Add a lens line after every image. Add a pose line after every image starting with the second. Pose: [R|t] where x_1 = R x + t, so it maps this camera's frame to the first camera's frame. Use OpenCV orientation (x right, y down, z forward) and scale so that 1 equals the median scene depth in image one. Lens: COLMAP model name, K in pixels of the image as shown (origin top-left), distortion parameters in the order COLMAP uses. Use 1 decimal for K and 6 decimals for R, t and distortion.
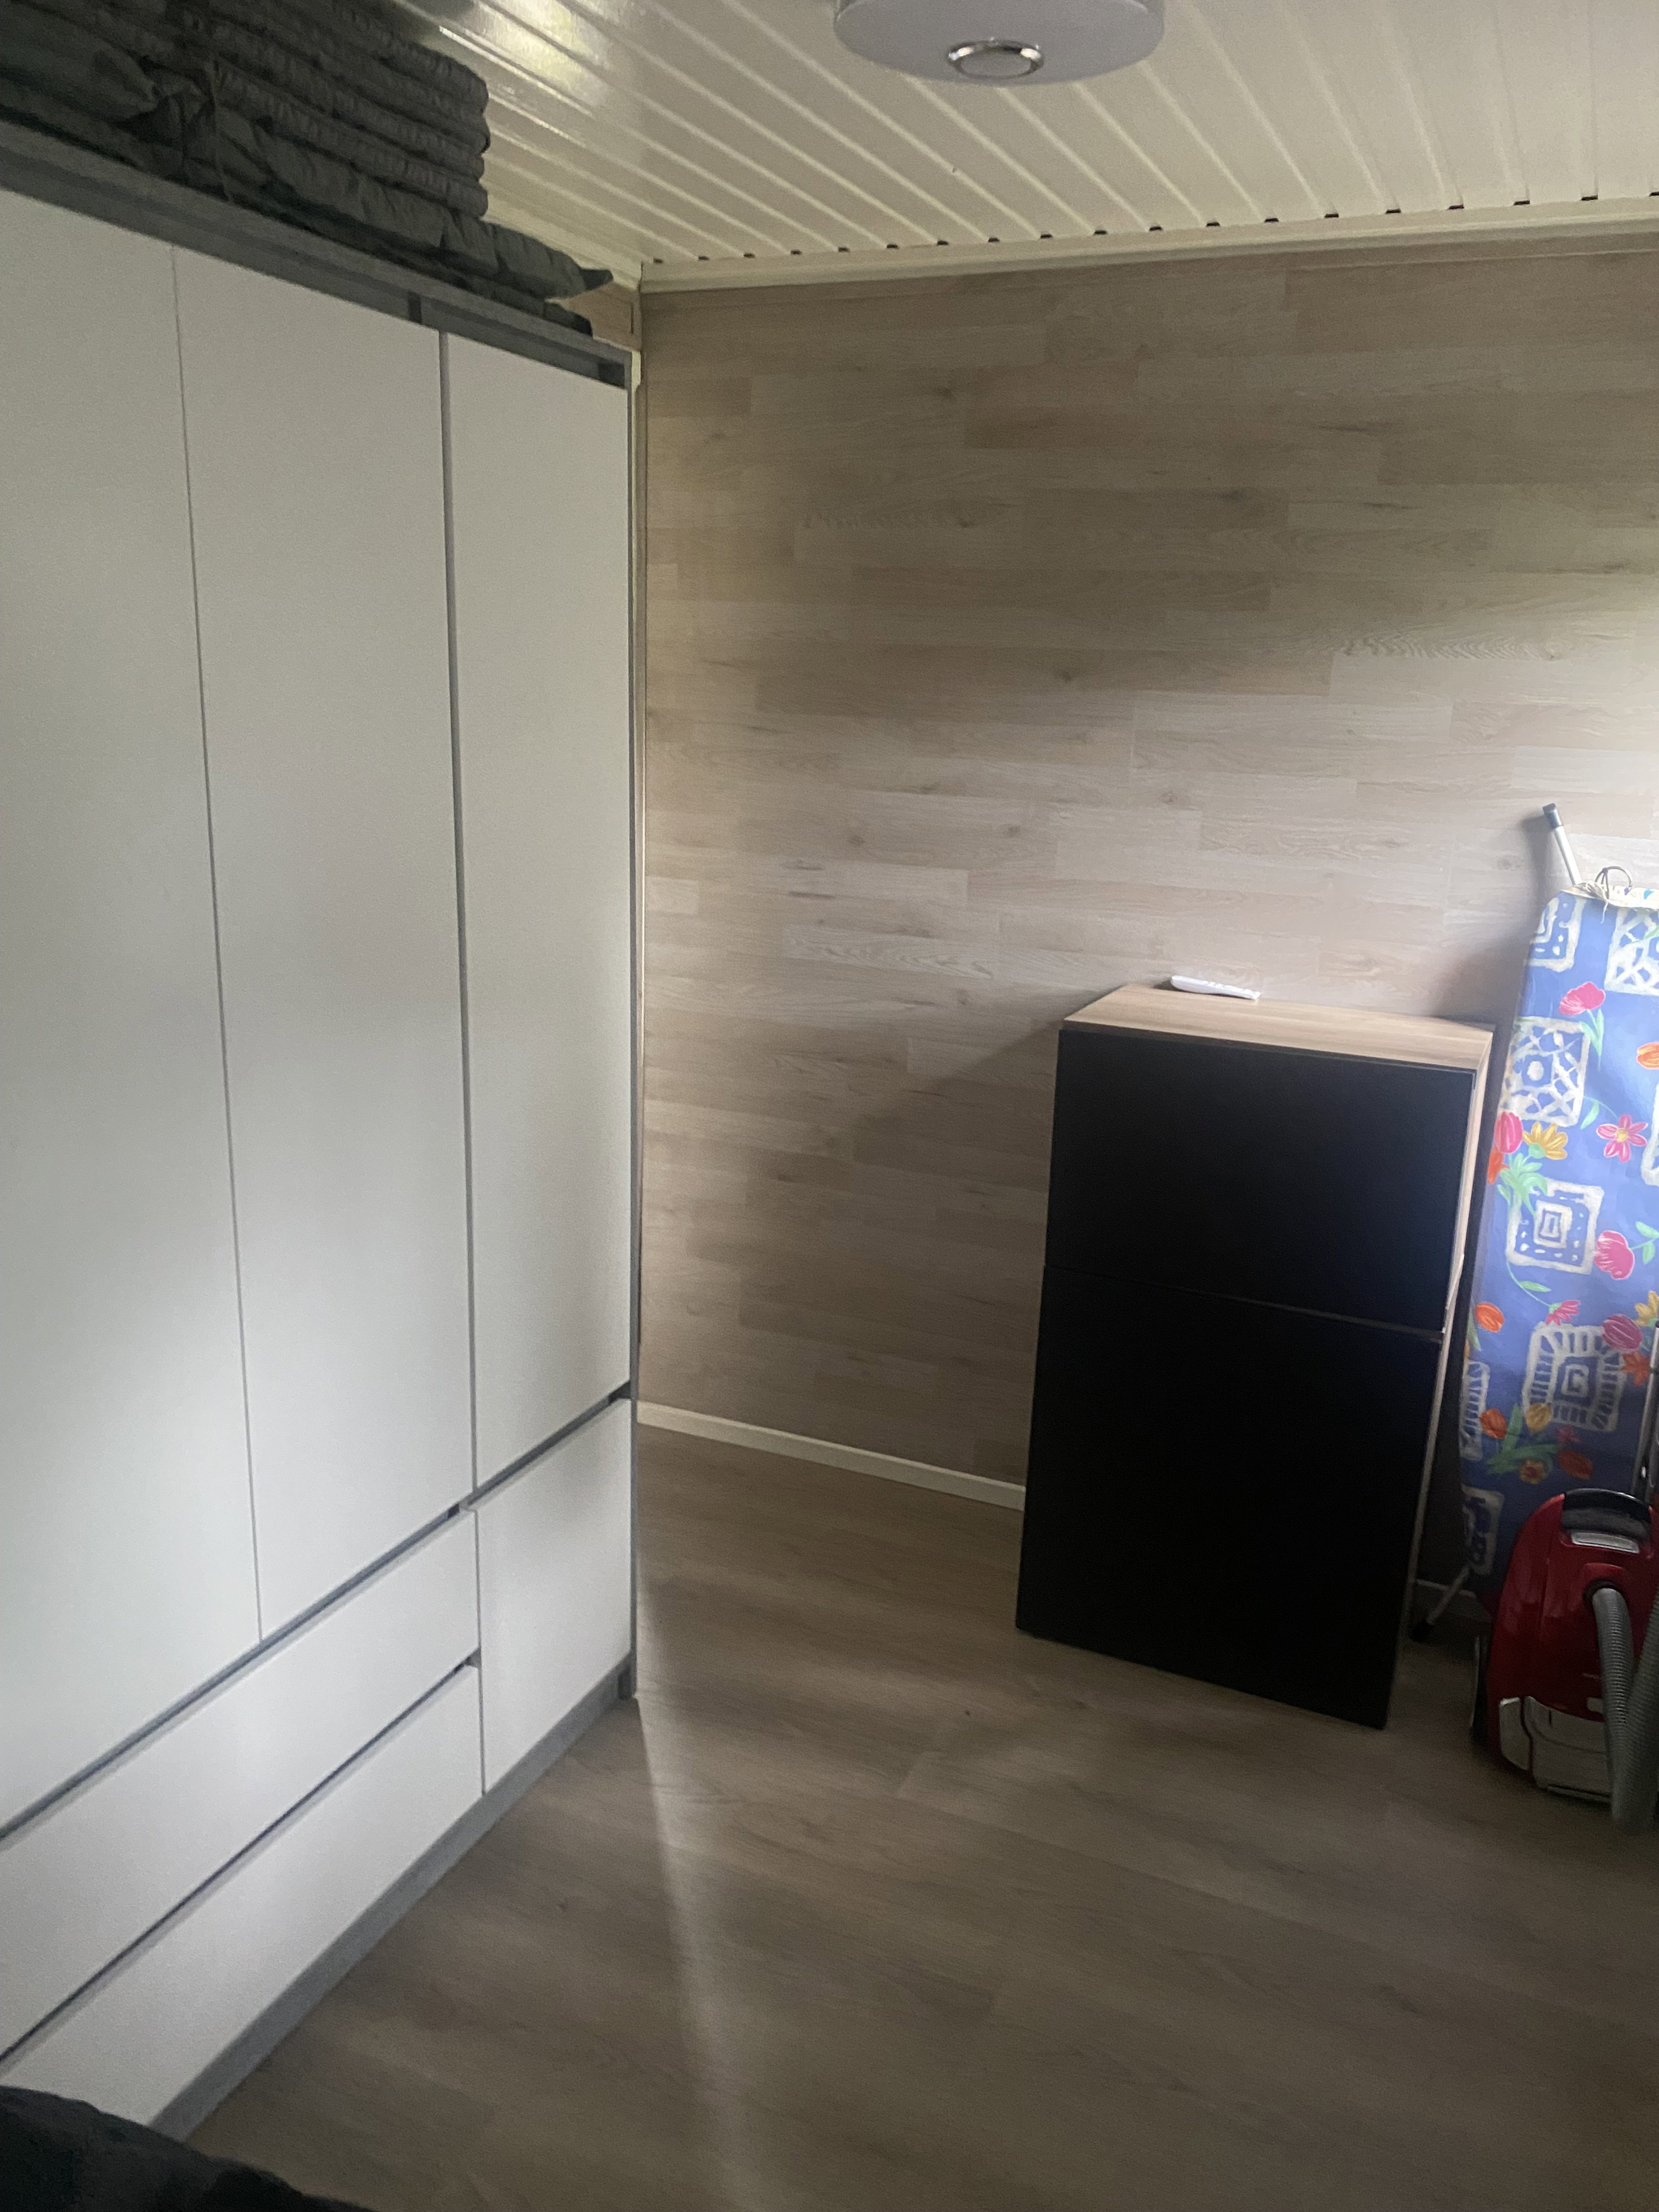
lens RADIAL K [[1688.1, 0, 829.5], [0, 1688.1, 1106.0], [0, 0, 1]] dist [0.012819, 0.010522]
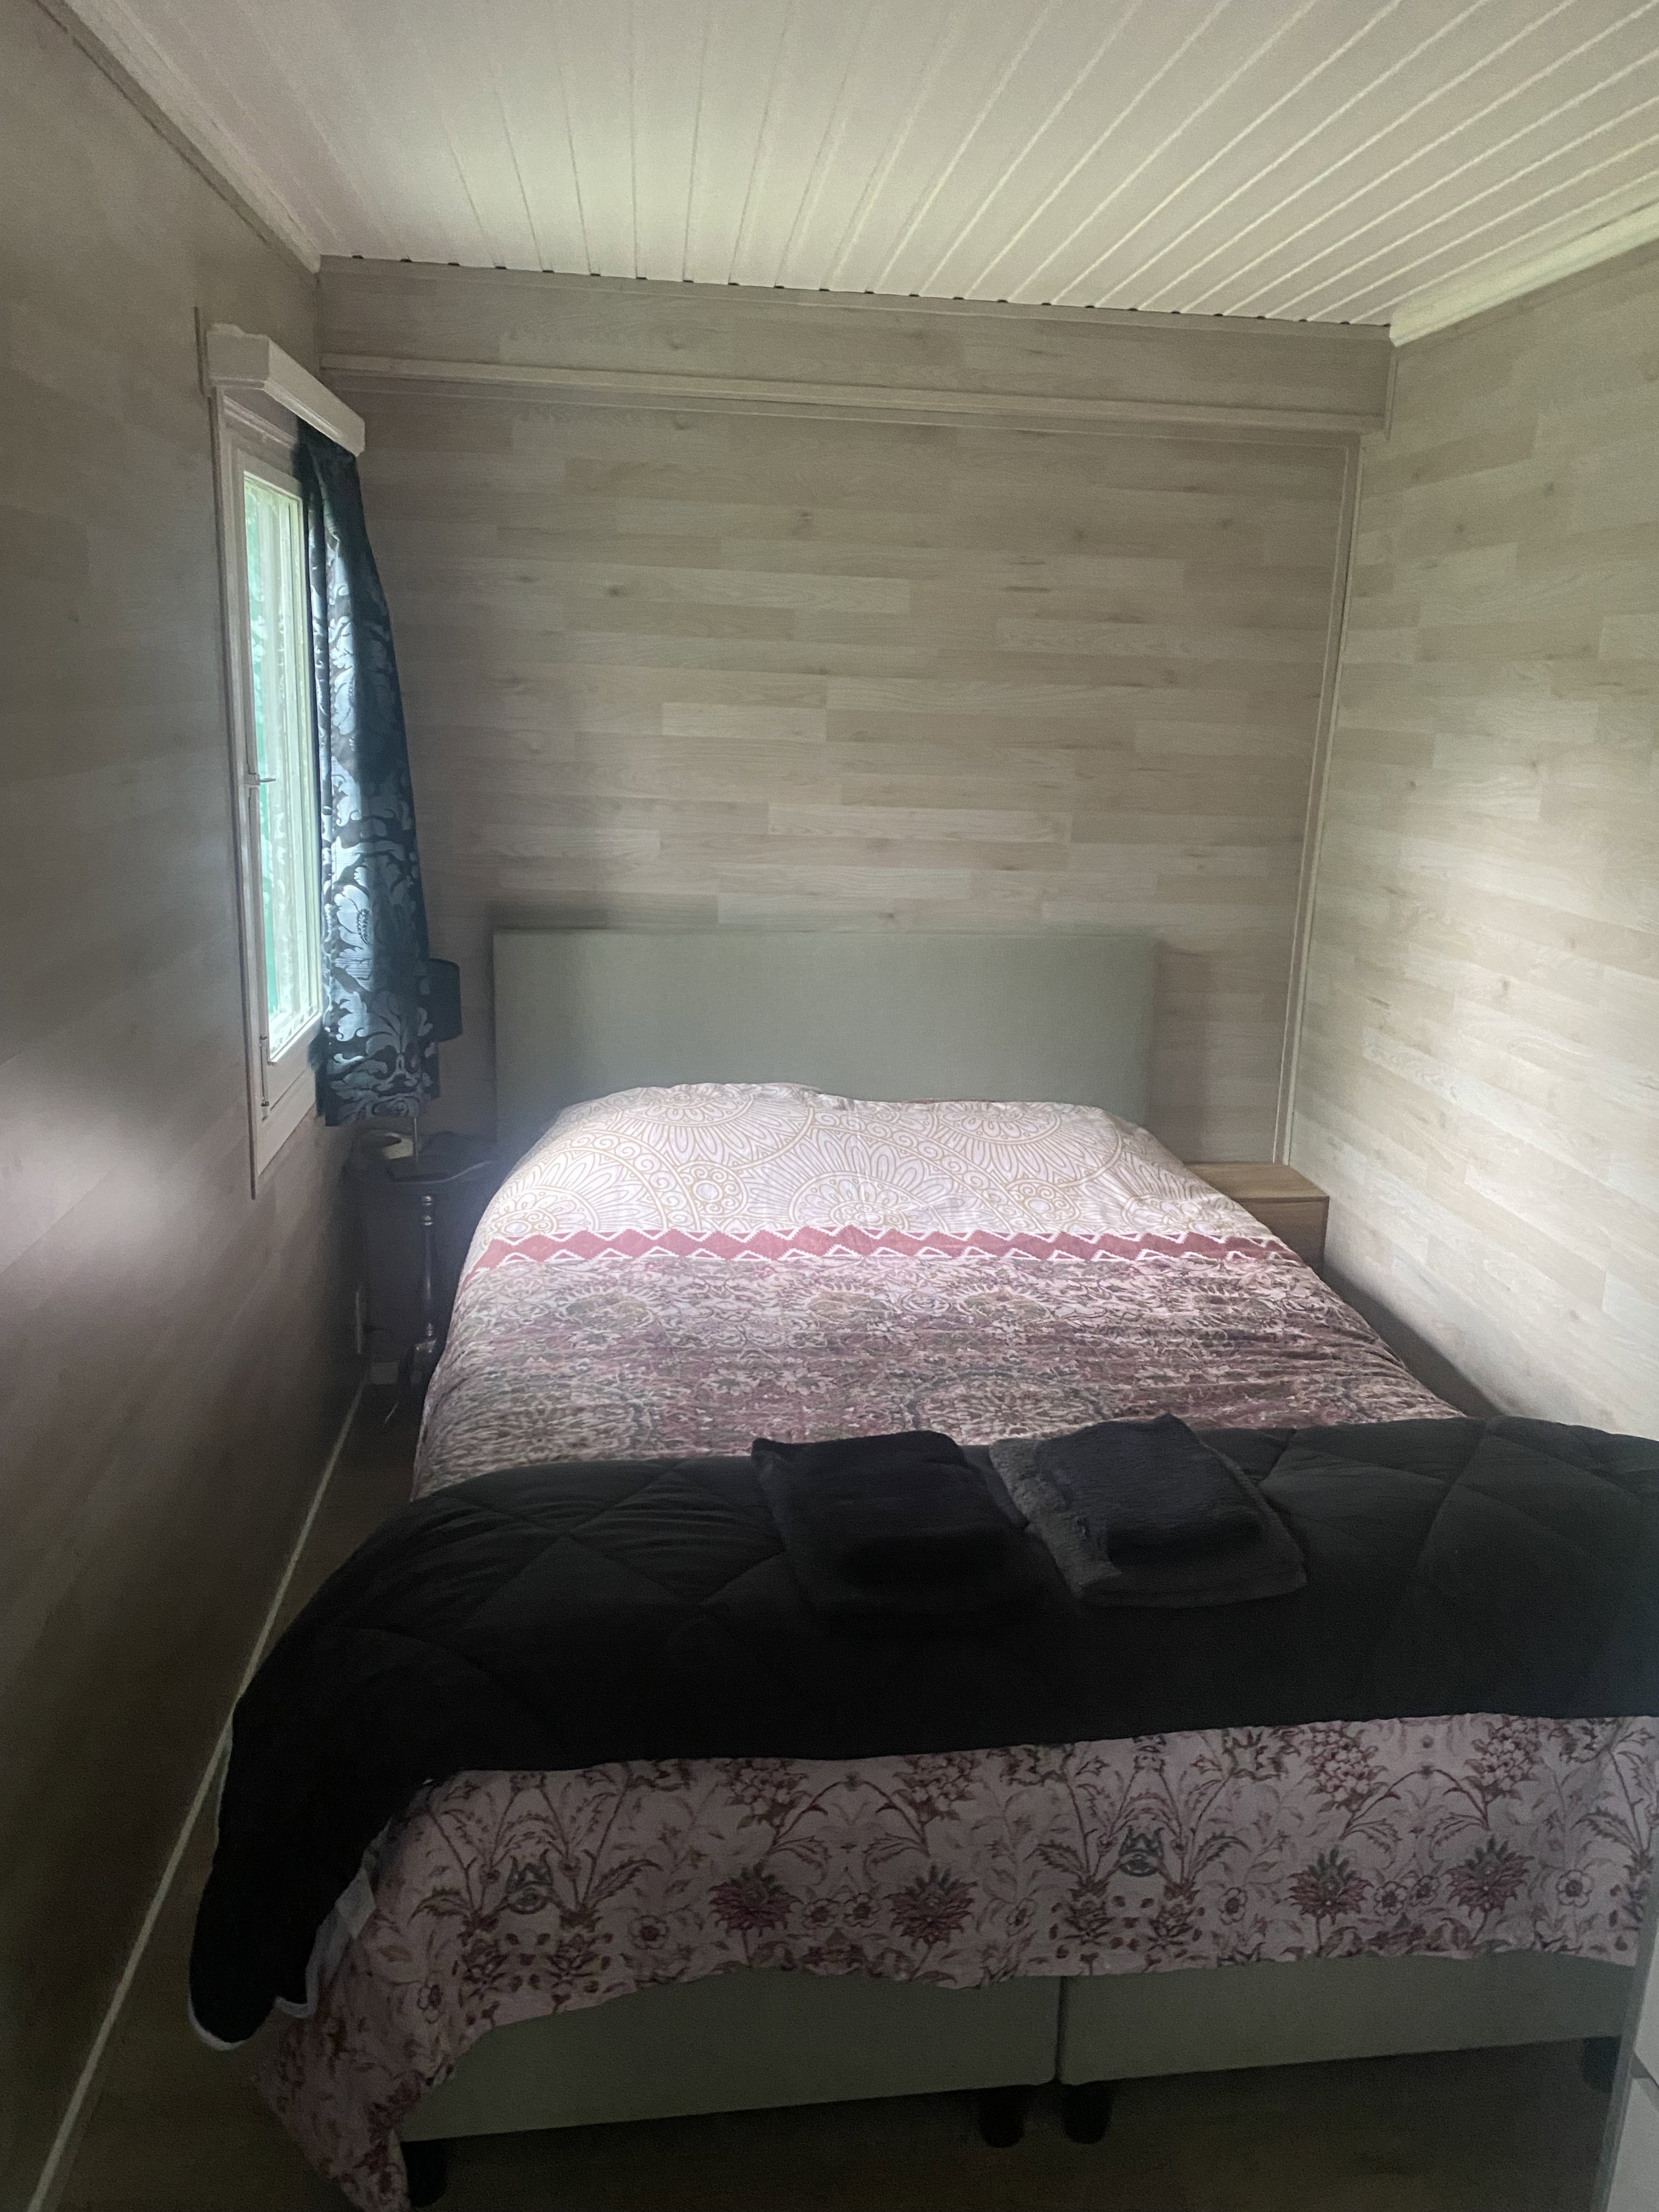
lens RADIAL K [[1688.1, 0, 829.5], [0, 1688.1, 1106.0], [0, 0, 1]] dist [0.012819, 0.010522]
pose [[0.861622, -0.132479, 0.489957, -0.682328], [0.132458, 0.990574, 0.034904, 0.143207], [-0.489962, 0.034824, 0.871048, 0.149725]]
